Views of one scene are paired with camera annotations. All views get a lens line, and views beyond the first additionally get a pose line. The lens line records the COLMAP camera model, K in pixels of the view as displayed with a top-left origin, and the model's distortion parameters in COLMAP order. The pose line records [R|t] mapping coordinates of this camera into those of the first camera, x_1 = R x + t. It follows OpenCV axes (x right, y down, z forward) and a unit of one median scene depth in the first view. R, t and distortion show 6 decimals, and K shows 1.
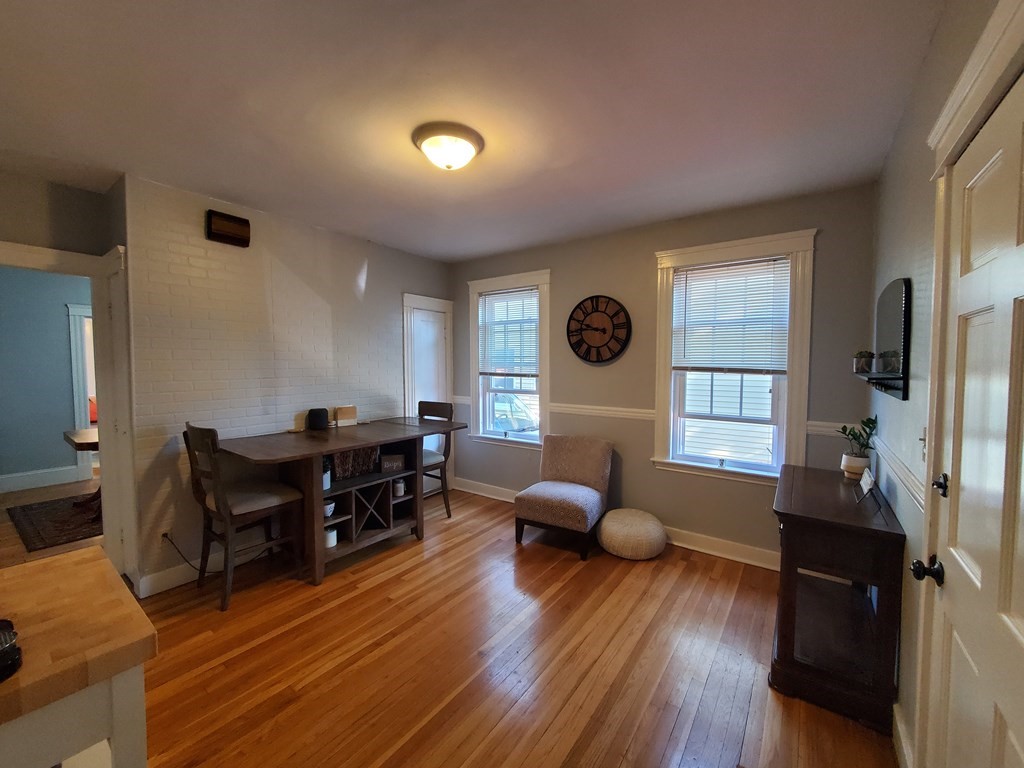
lens RADIAL K [[409.1, 0, 523.0], [0, 409.1, 379.4], [0, 0, 1]] dist [-0.014466, 0.000762]
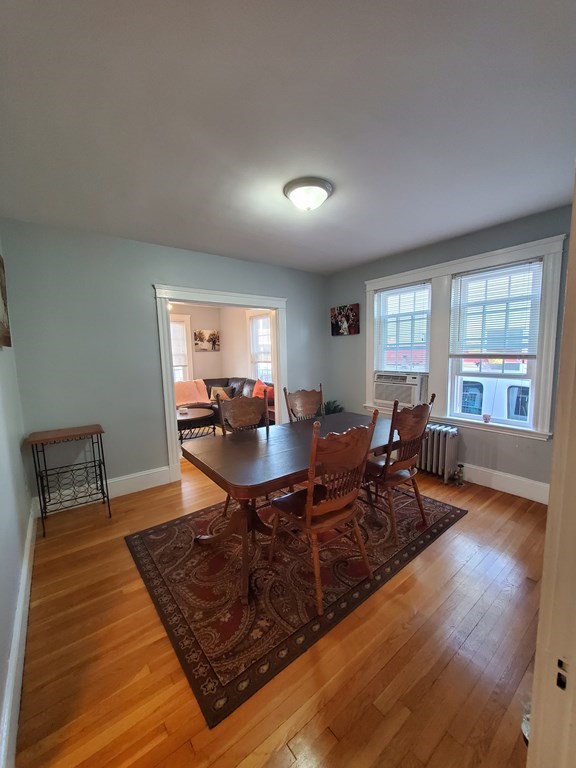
lens RADIAL K [[306.8, 0, 294.1], [0, 306.8, 387.1], [0, 0, 1]] dist [-0.014466, 0.000762]
pose [[0.957437, 0.013608, -0.288321, -0.069776], [0.009773, 0.996787, 0.079498, -0.000817], [0.288477, -0.078932, 0.954228, 0.047761]]
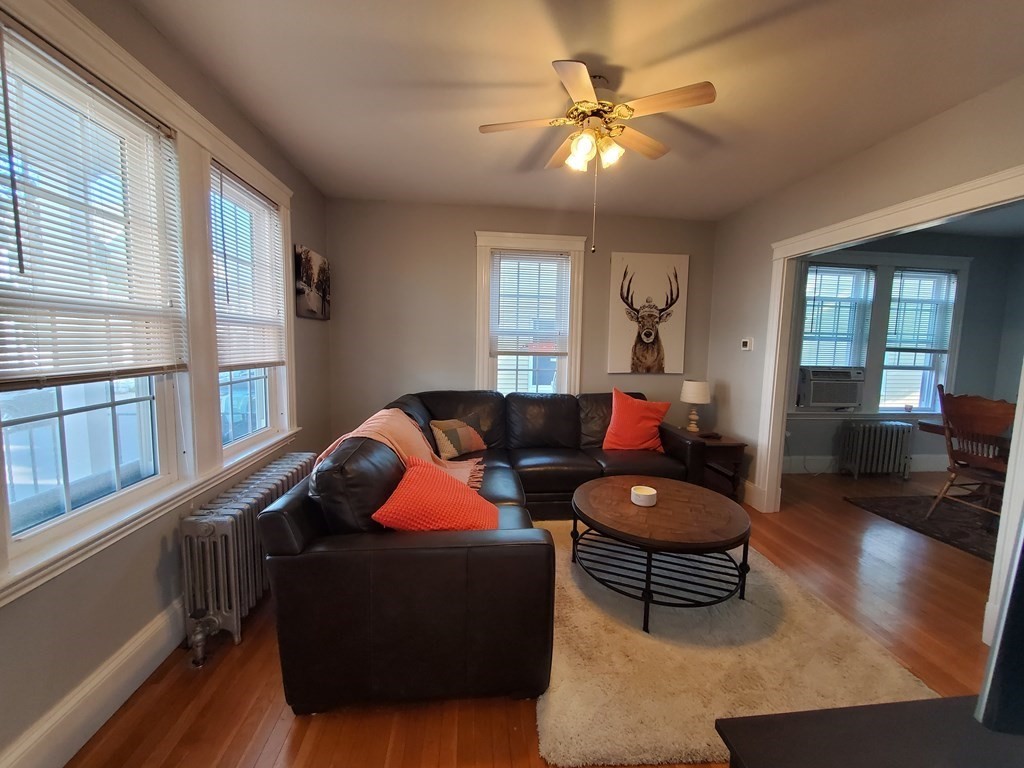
lens RADIAL K [[409.1, 0, 515.6], [0, 409.1, 390.9], [0, 0, 1]] dist [-0.014466, 0.000762]
pose [[0.747897, -0.054617, 0.661564, -1.287722], [0.004417, 0.996997, 0.077316, 0.006297], [-0.663800, -0.054902, 0.745892, 0.774230]]
